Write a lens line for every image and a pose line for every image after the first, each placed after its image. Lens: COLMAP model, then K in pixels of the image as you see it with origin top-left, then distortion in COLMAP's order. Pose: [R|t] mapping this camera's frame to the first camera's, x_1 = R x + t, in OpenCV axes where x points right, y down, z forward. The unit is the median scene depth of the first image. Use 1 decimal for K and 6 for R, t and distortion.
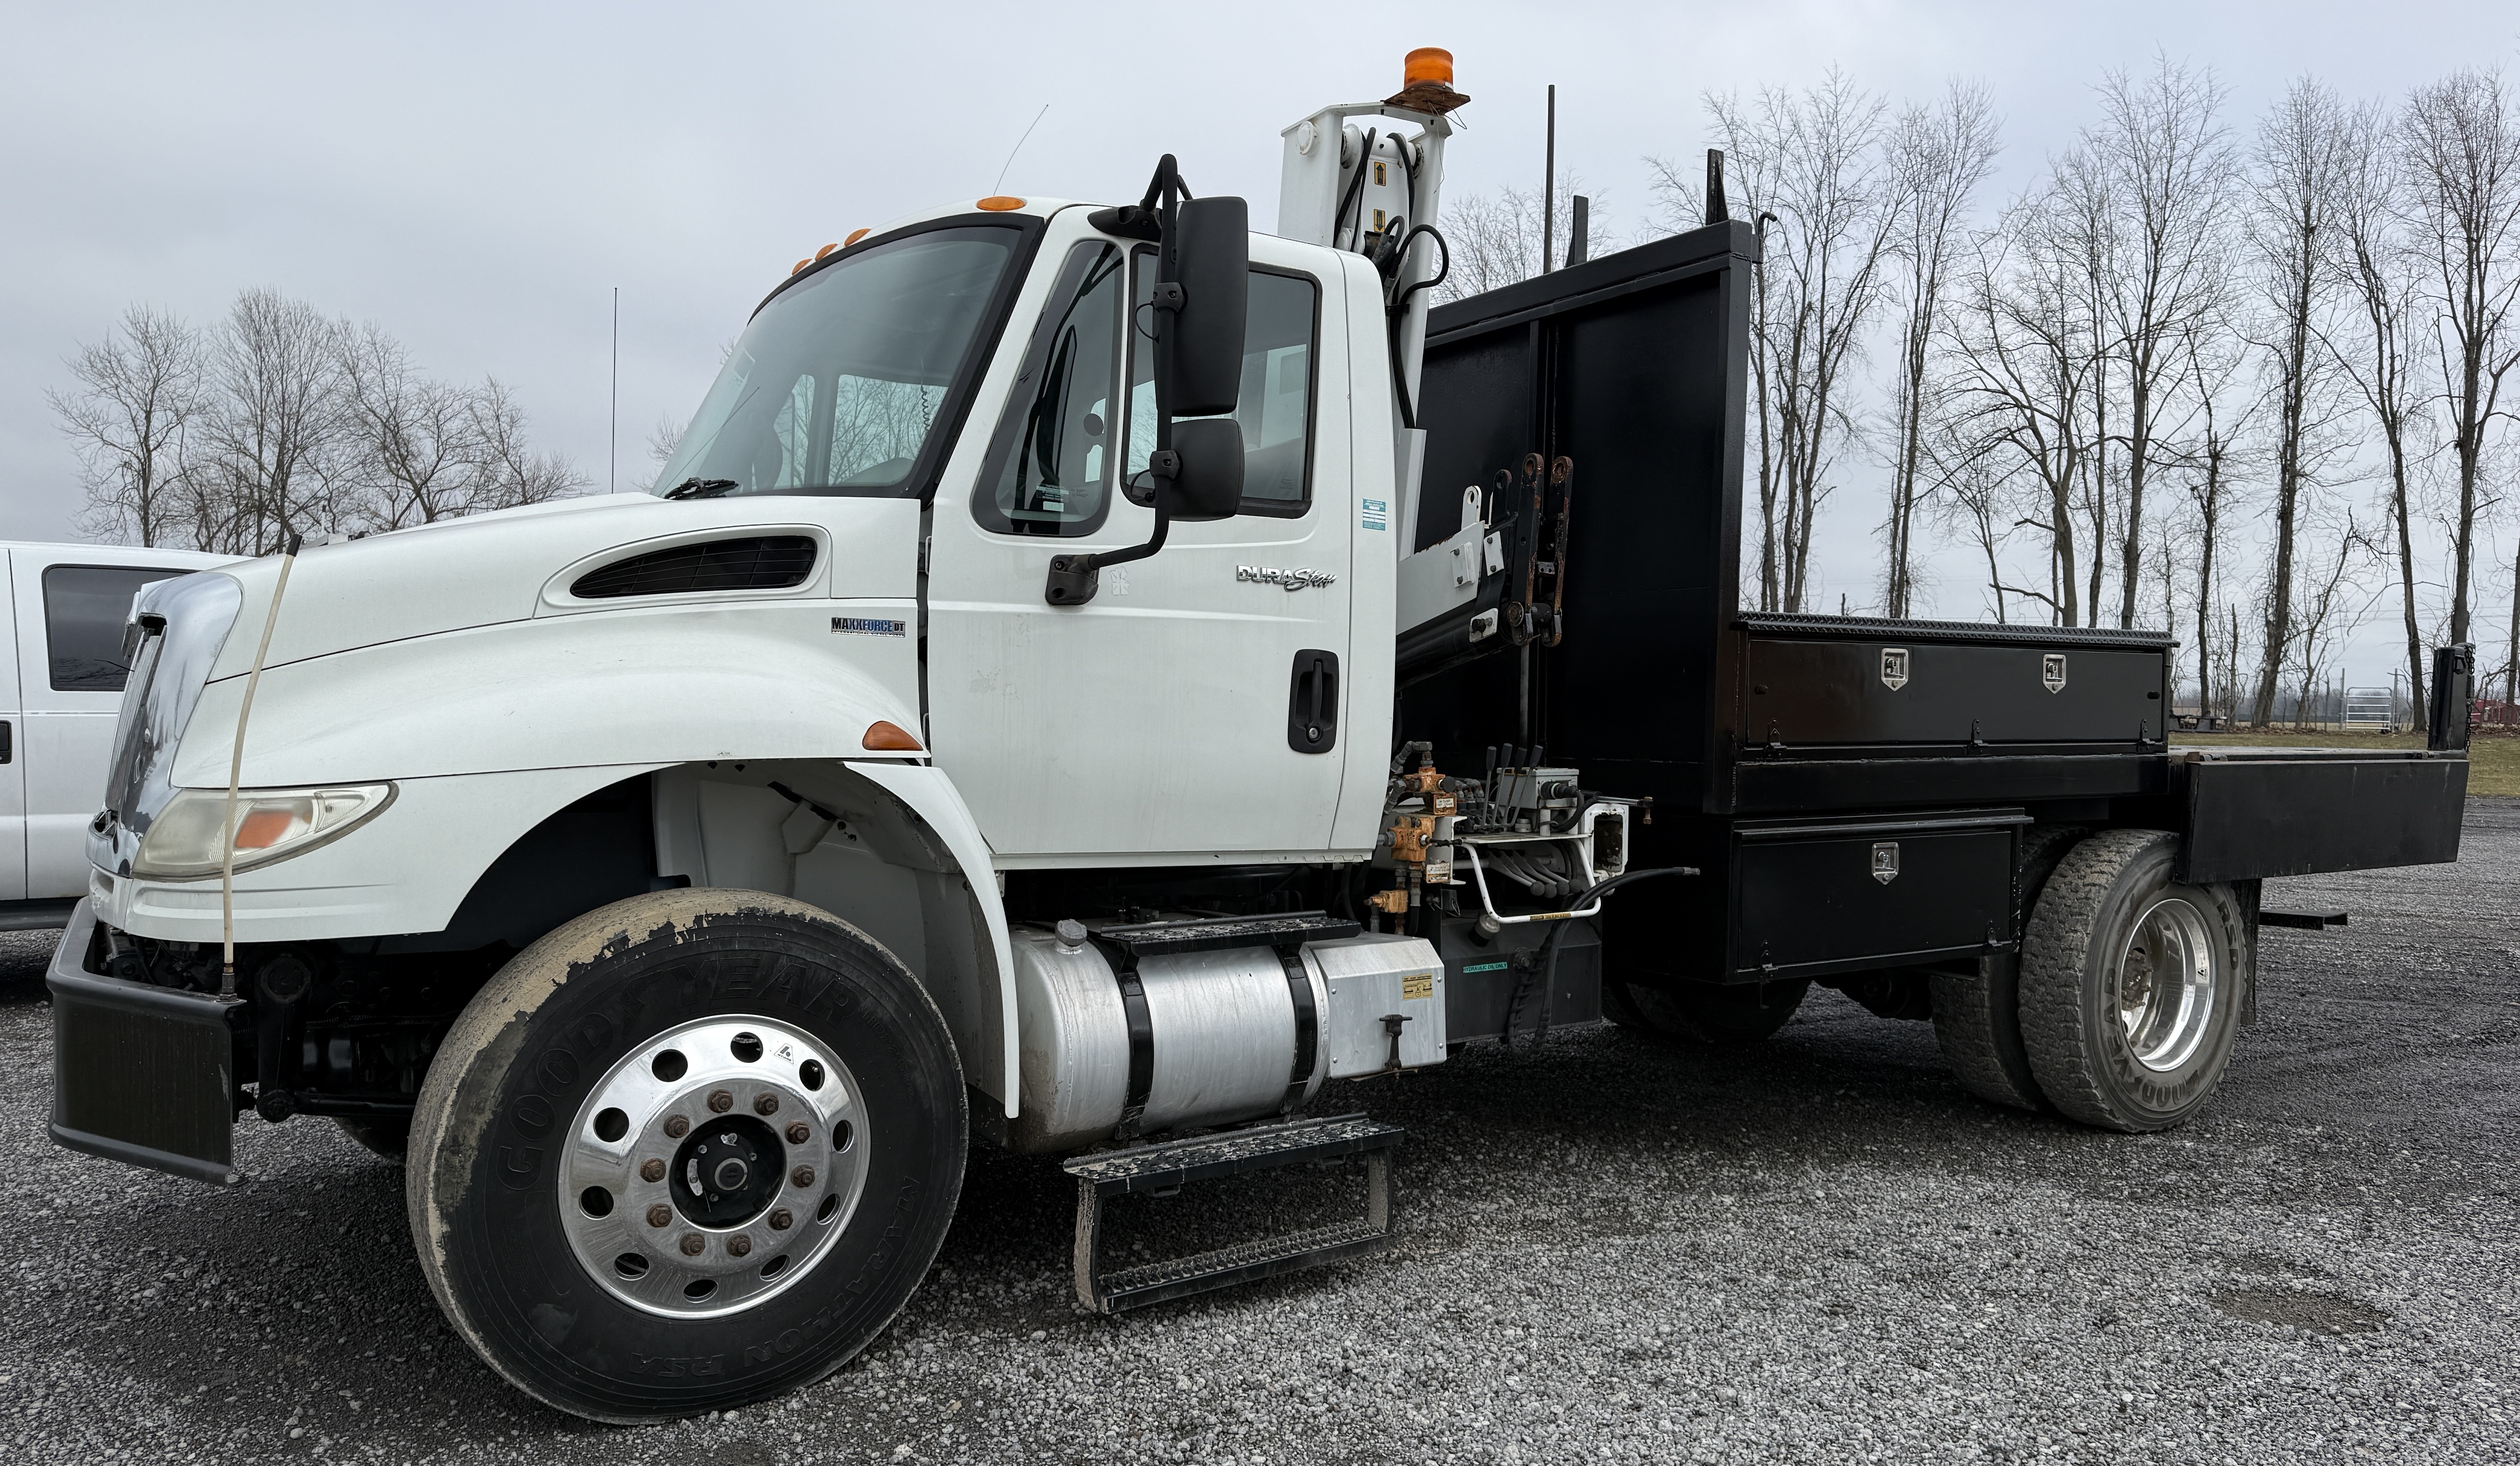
lens RADIAL K [[1697.0, 0, 1330.8], [0, 1697.0, 779.0], [0, 0, 1]] dist [0.069965, -0.114834]
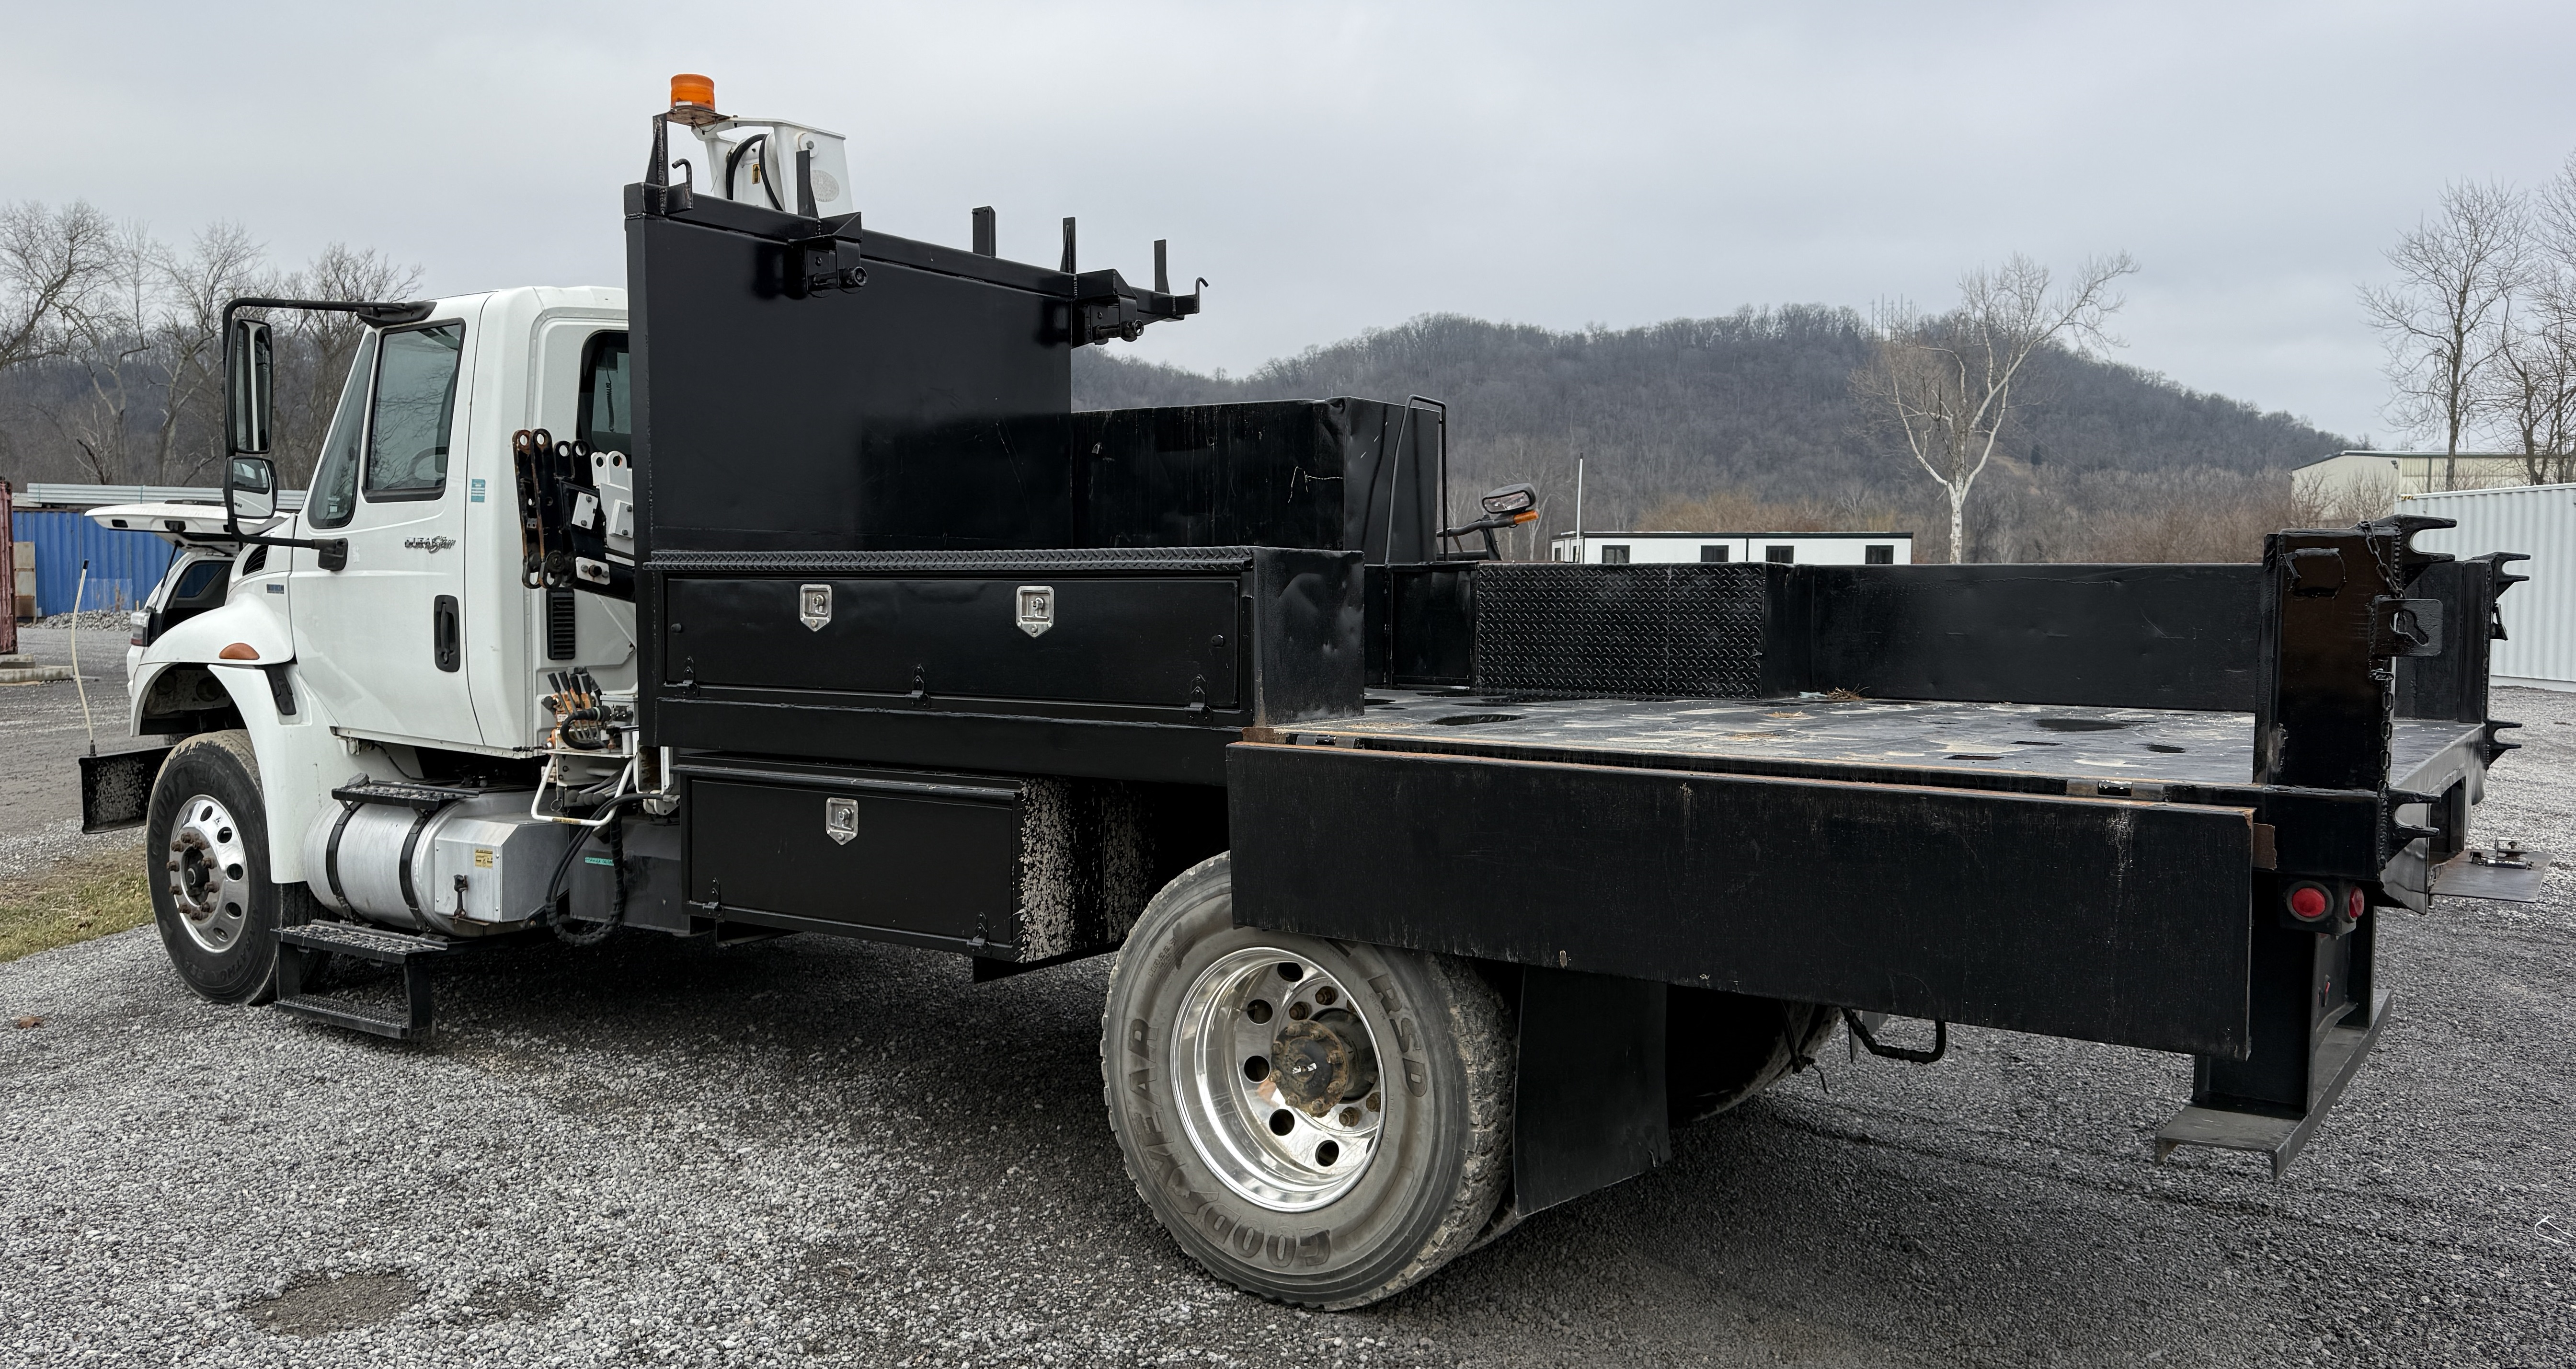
lens RADIAL K [[1916.3, 0, 1296.0], [0, 1916.3, 687.5], [0, 0, 1]] dist [0.105166, -0.190241]
pose [[0.360481, 0.037384, -0.932017, 1.857492], [-0.039790, 0.998903, 0.024677, -0.074479], [0.931918, 0.028189, 0.361573, 1.193040]]
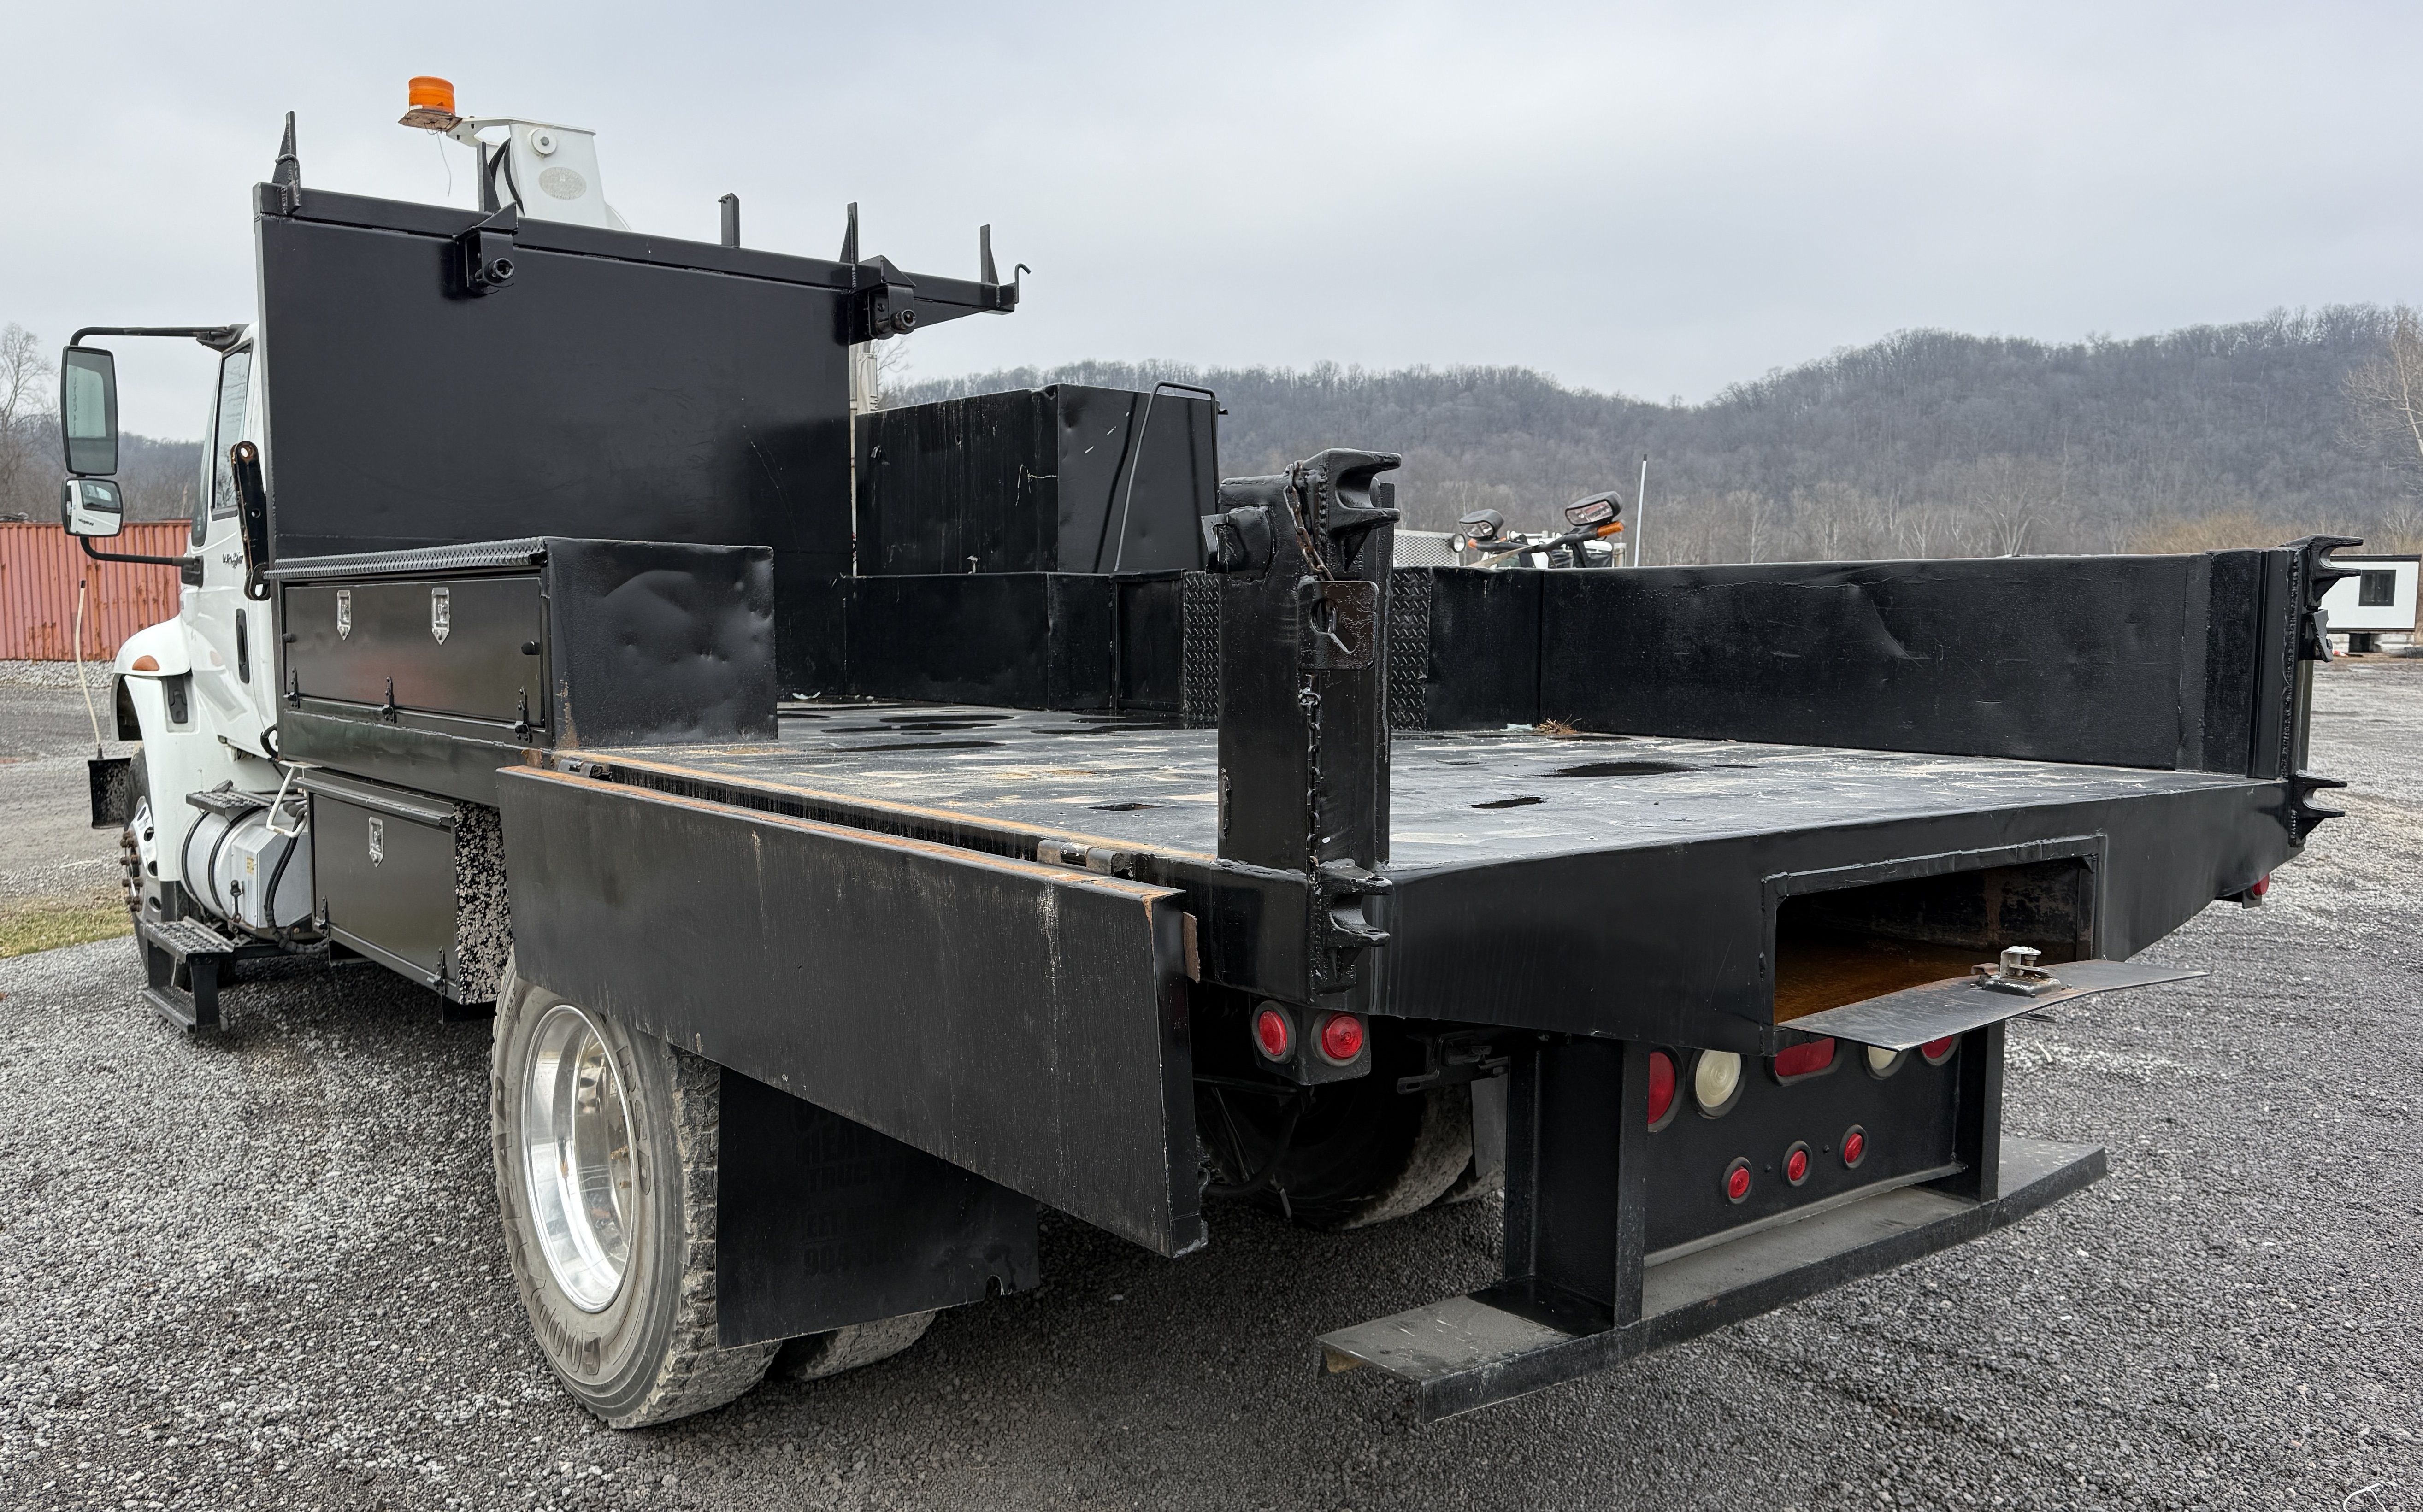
lens RADIAL K [[1857.6, 0, 1198.9], [0, 1857.6, 769.5], [0, 0, 1]] dist [0.075499, -0.137966]
pose [[0.081557, 0.069627, -0.994234, 1.765354], [-0.045565, 0.996774, 0.066067, -0.090916], [0.995627, 0.039914, 0.084466, 1.842487]]
